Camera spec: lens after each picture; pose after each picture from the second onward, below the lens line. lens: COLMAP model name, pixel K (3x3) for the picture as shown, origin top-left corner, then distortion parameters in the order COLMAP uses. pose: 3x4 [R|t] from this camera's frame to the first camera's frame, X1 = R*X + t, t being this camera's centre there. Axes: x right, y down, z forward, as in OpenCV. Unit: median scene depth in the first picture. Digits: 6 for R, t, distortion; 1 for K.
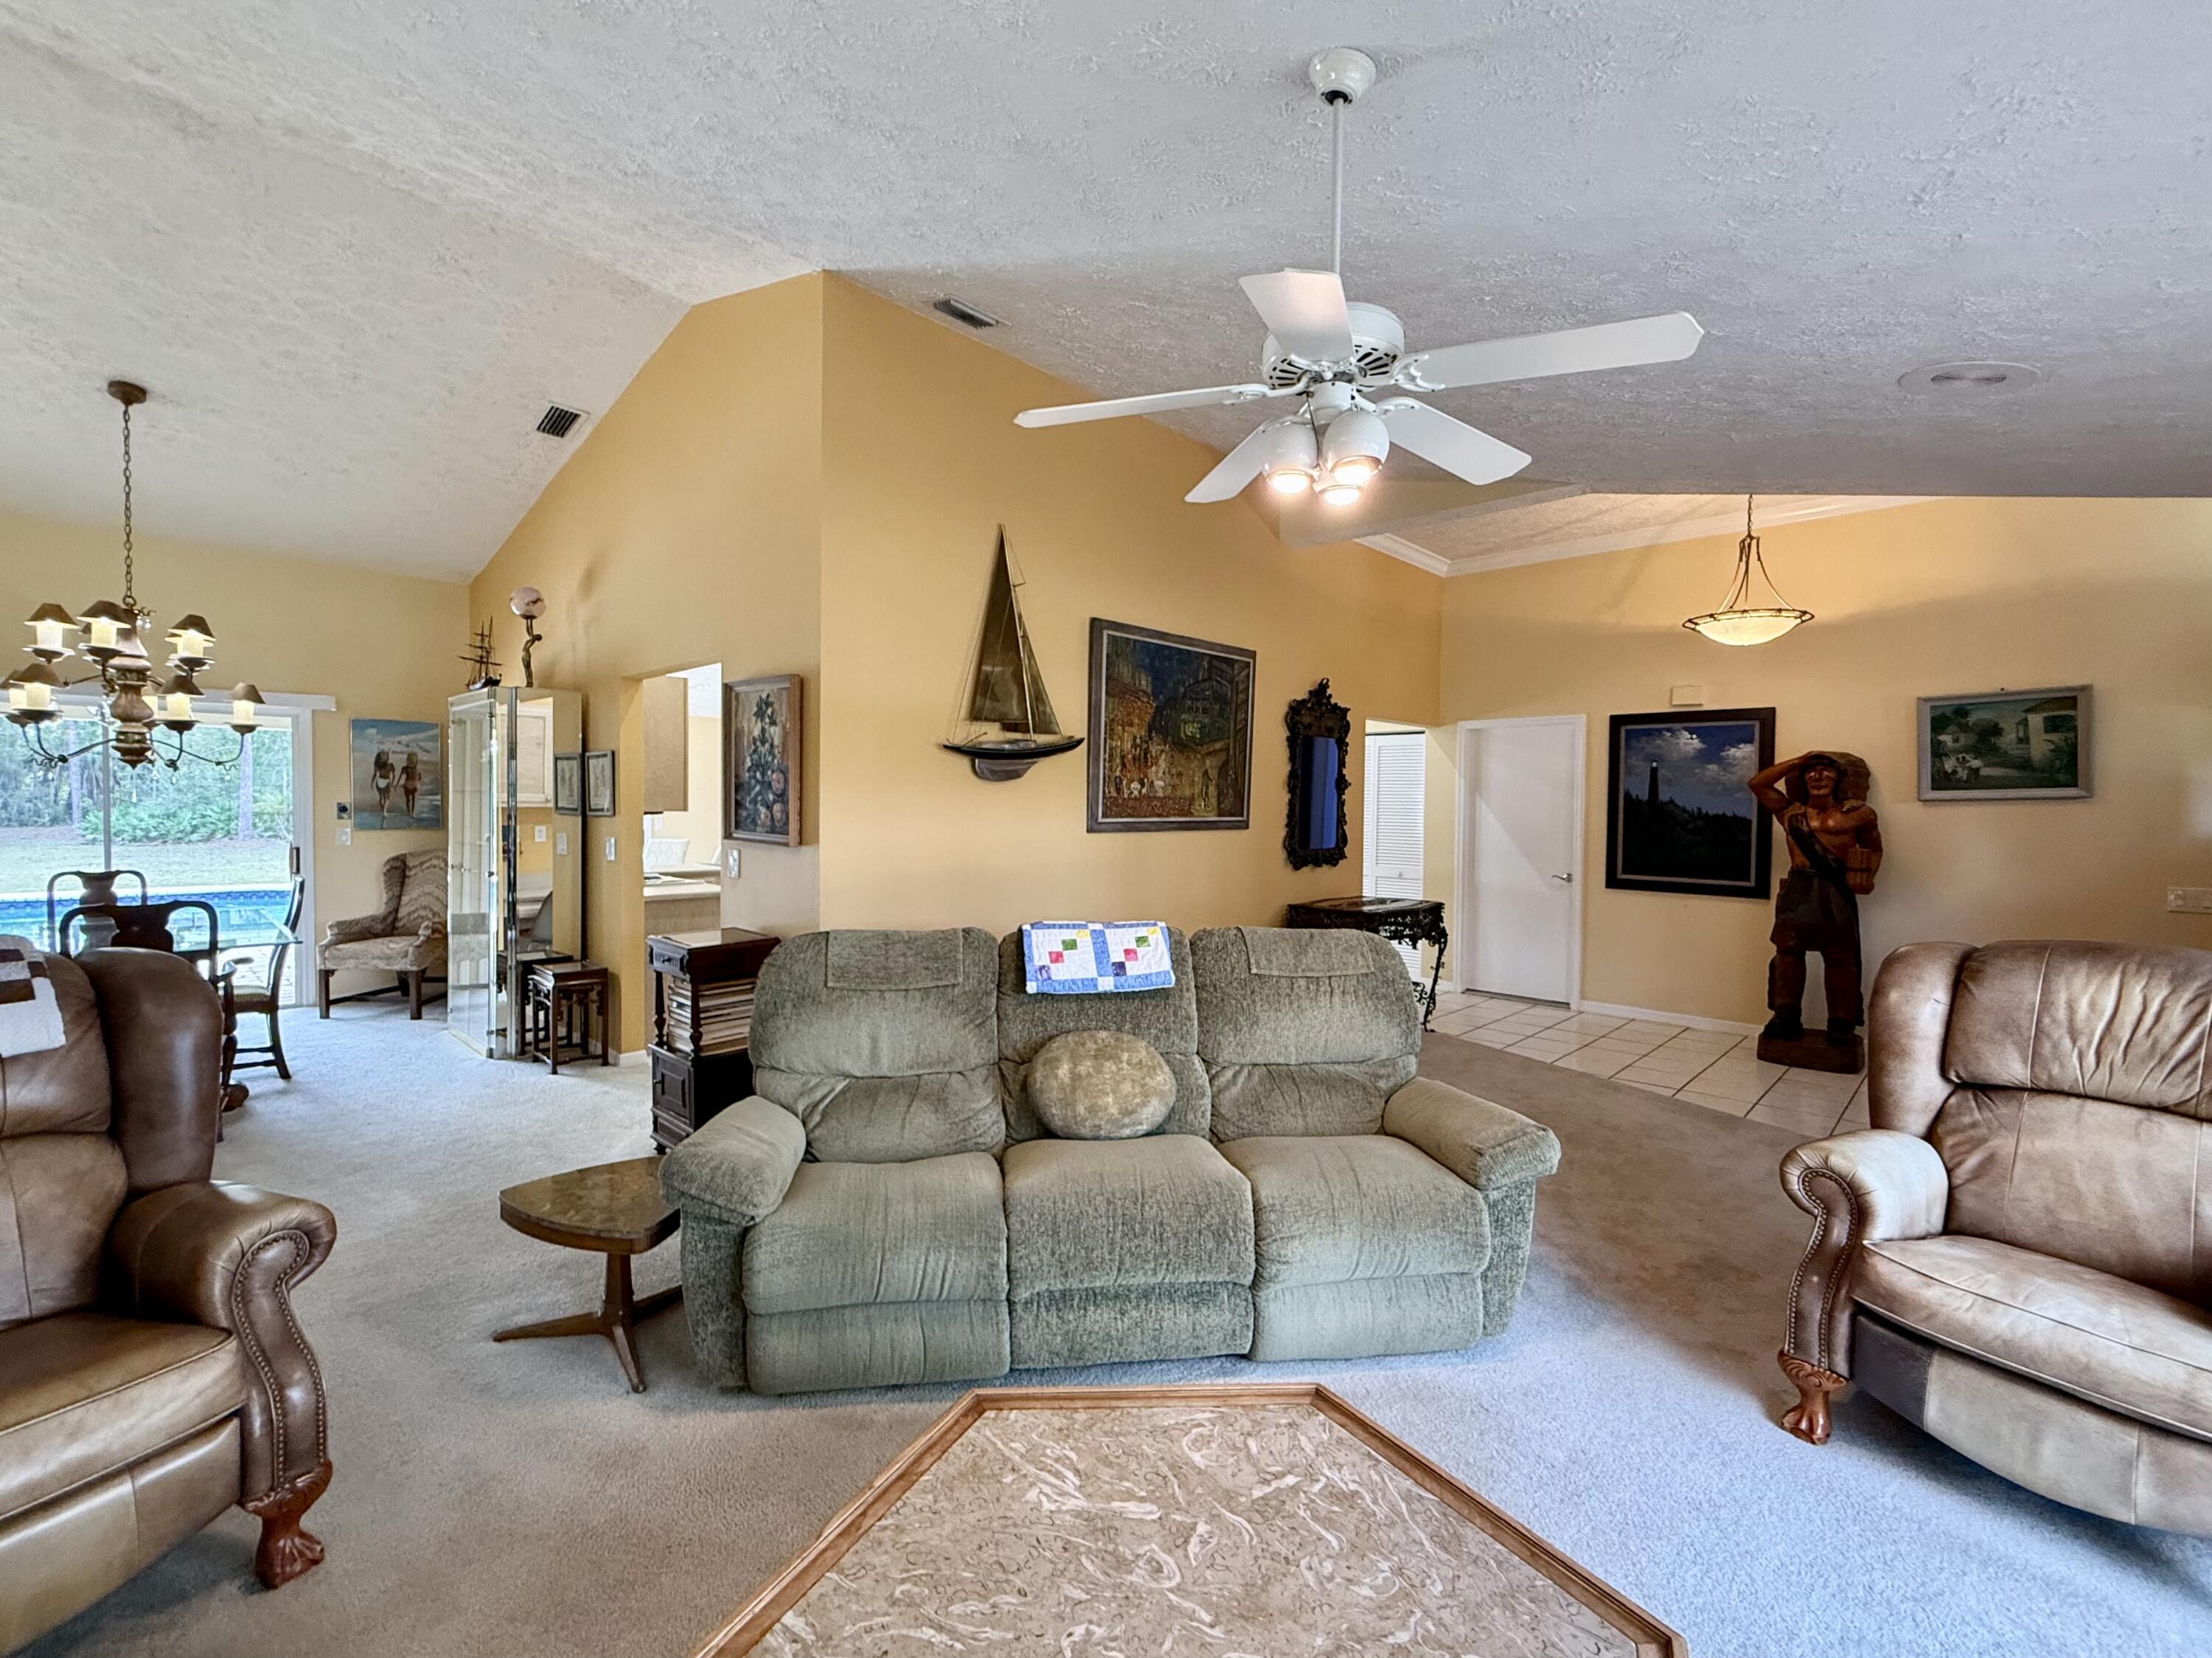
lens RADIAL K [[953.6, 0, 1110.0], [0, 953.6, 829.1], [0, 0, 1]] dist [-0.001110, -0.000175]
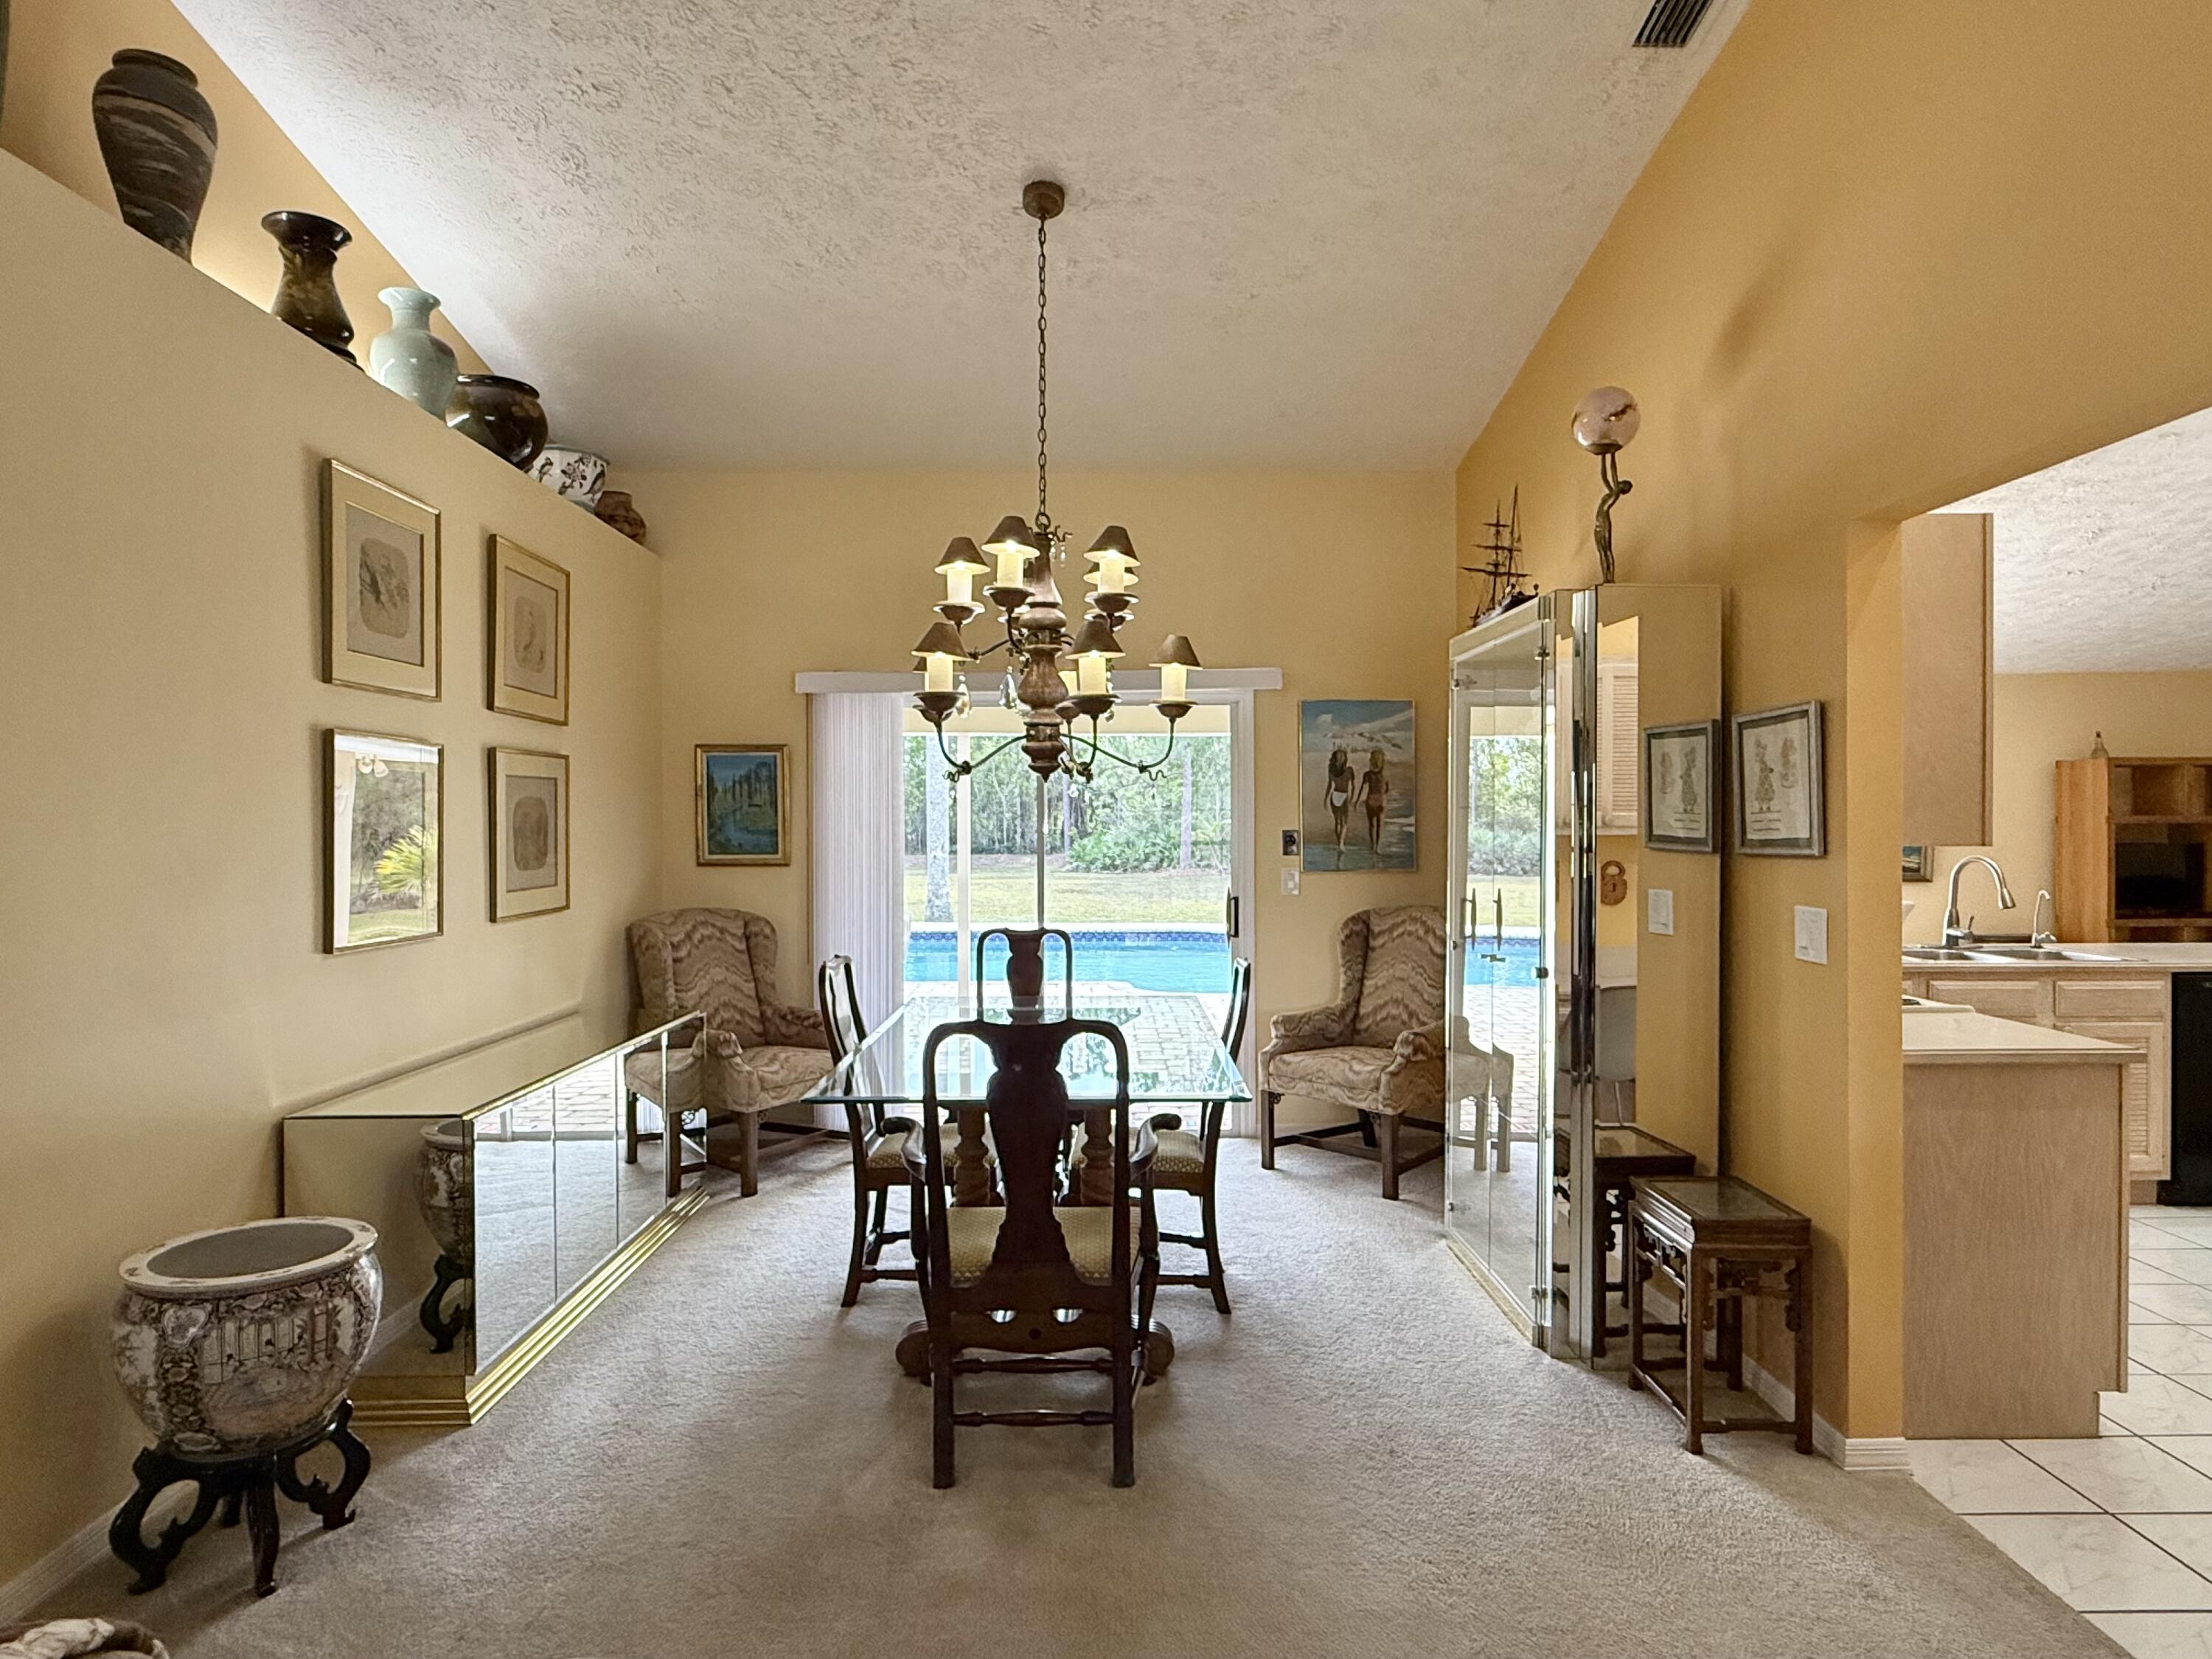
lens RADIAL K [[1281.5, 0, 1095.7], [0, 1281.5, 832.4], [0, 0, 1]] dist [-0.001907, 0.002306]
pose [[0.691512, -0.007570, -0.722325, -0.329464], [-0.008178, 0.999799, -0.018307, -0.011325], [0.722318, 0.018567, 0.691311, 0.372444]]
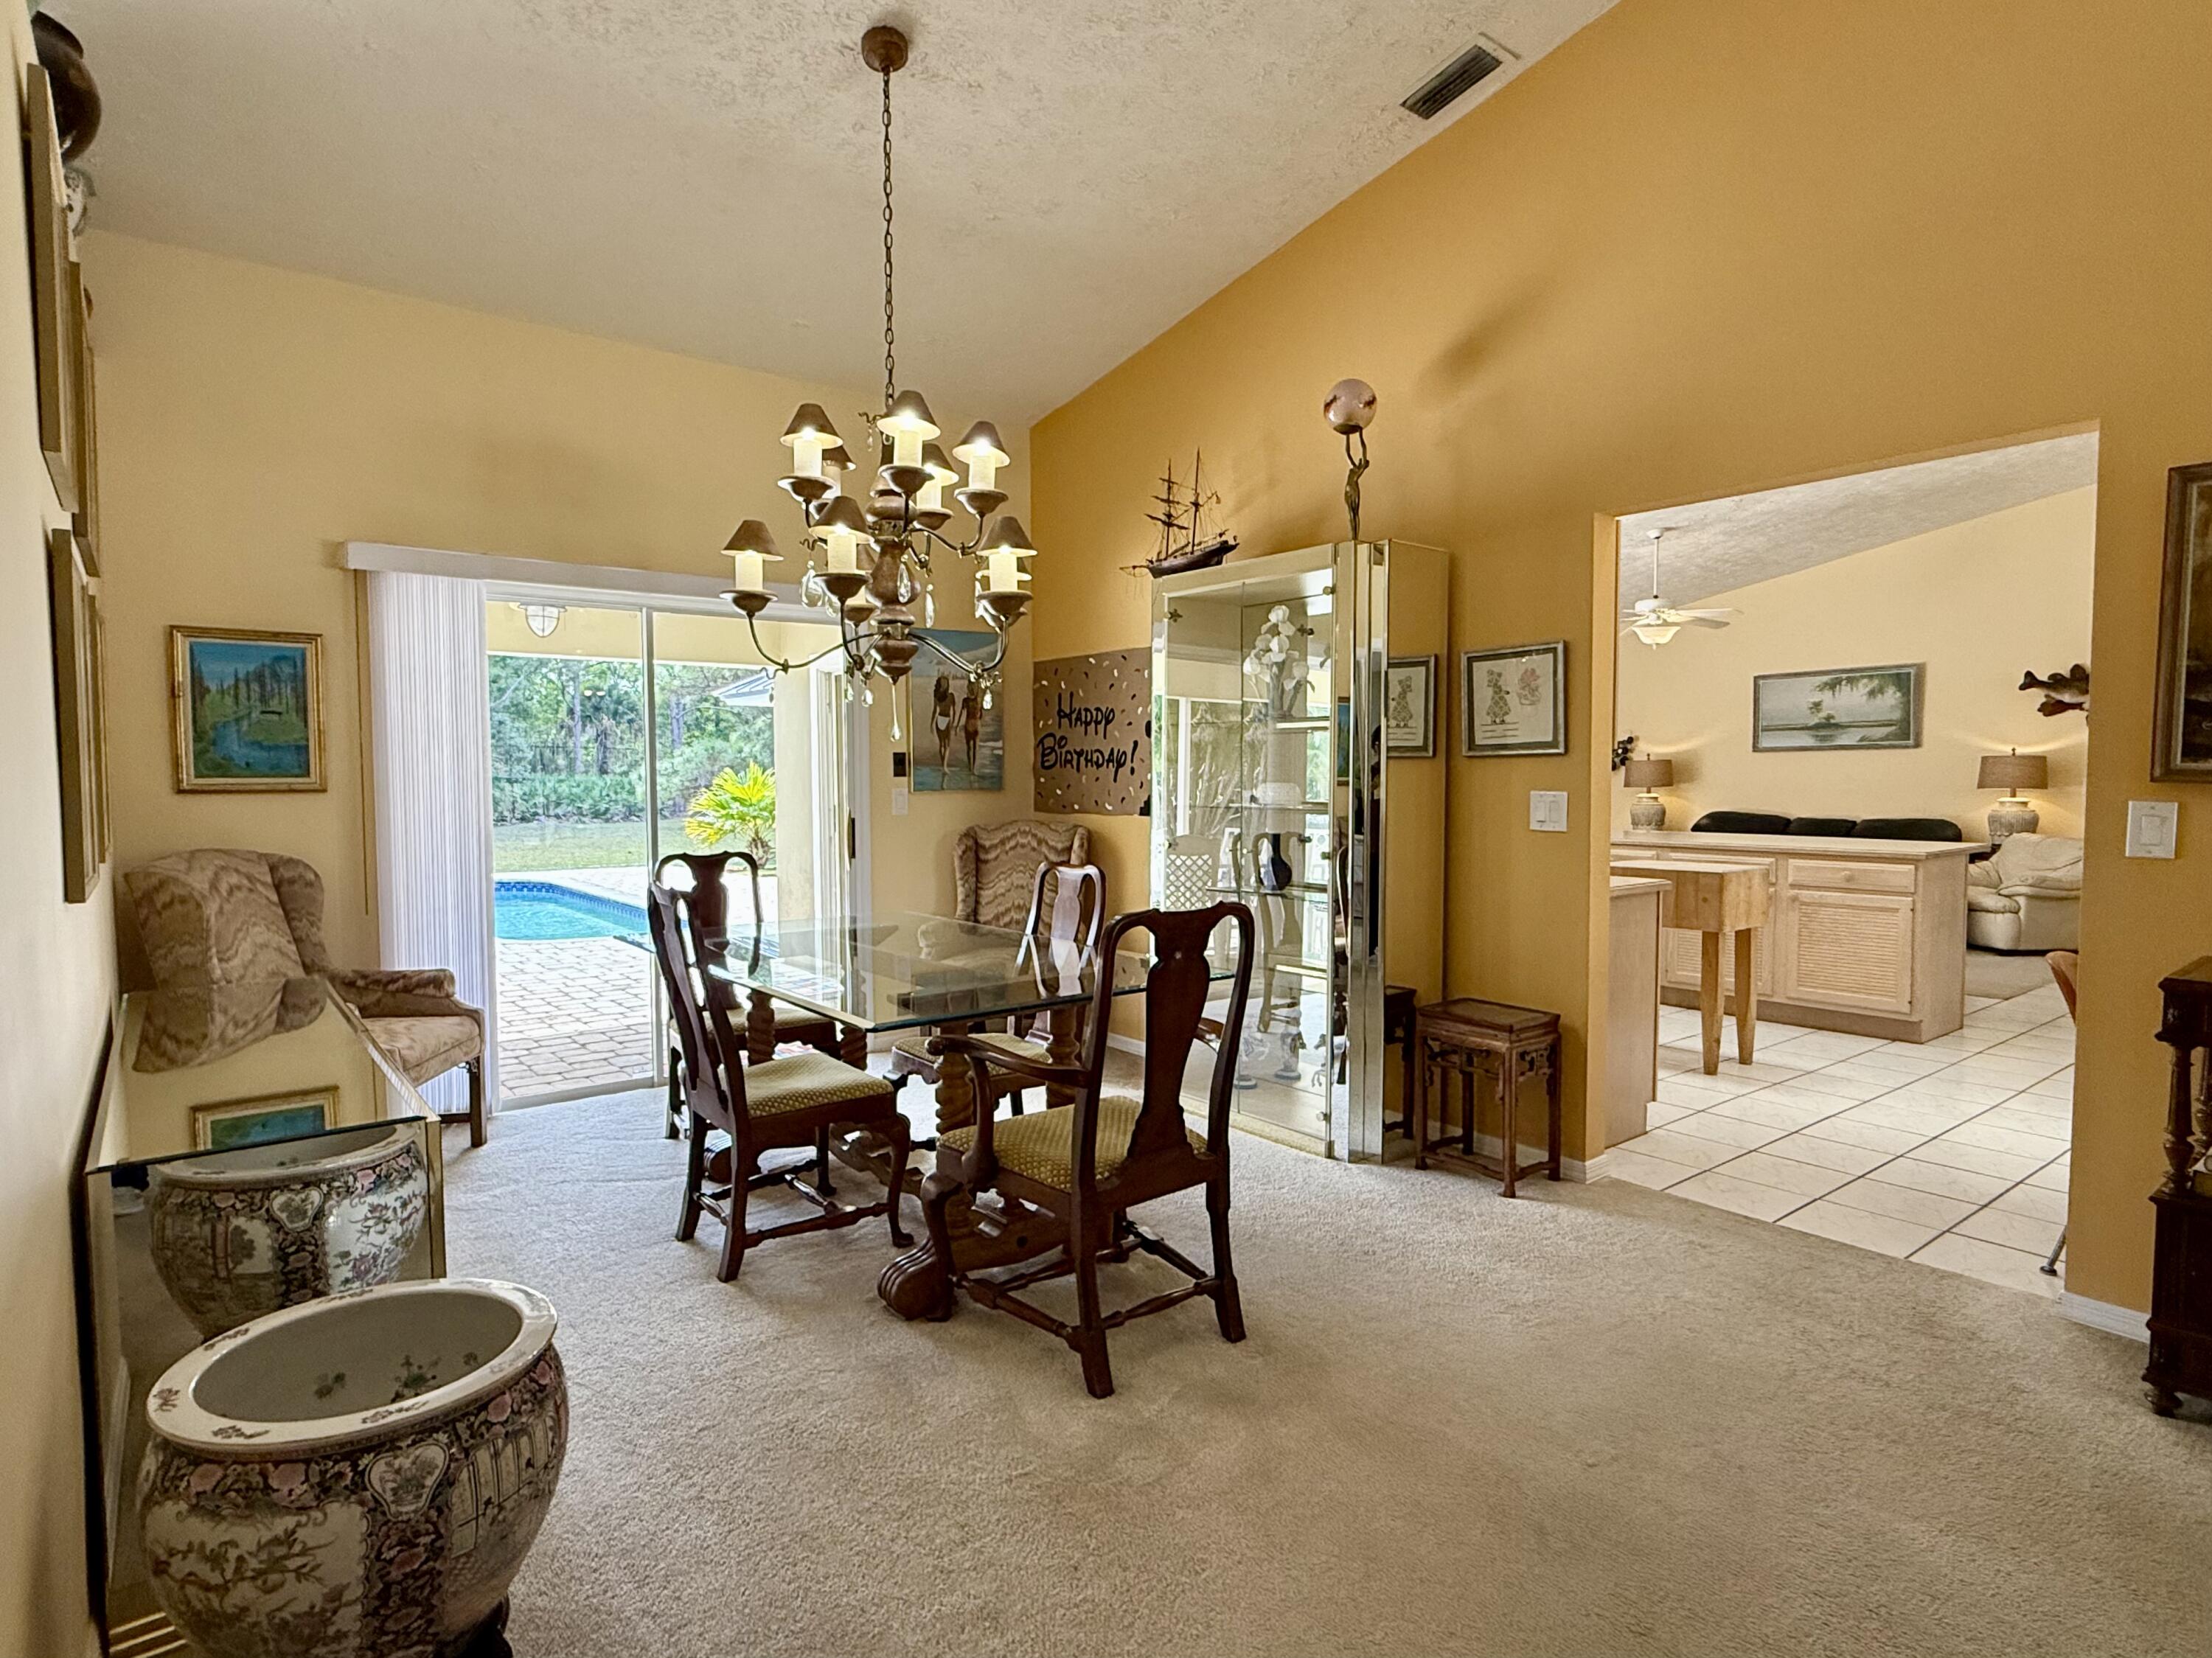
lens RADIAL K [[1192.0, 0, 1093.6], [0, 1192.0, 829.7], [0, 0, 1]] dist [0.005627, -0.000122]
pose [[0.988698, -0.007805, -0.149721, -0.683451], [0.011218, 0.999696, 0.021962, 0.012834], [0.149504, -0.023393, 0.988484, 0.232216]]
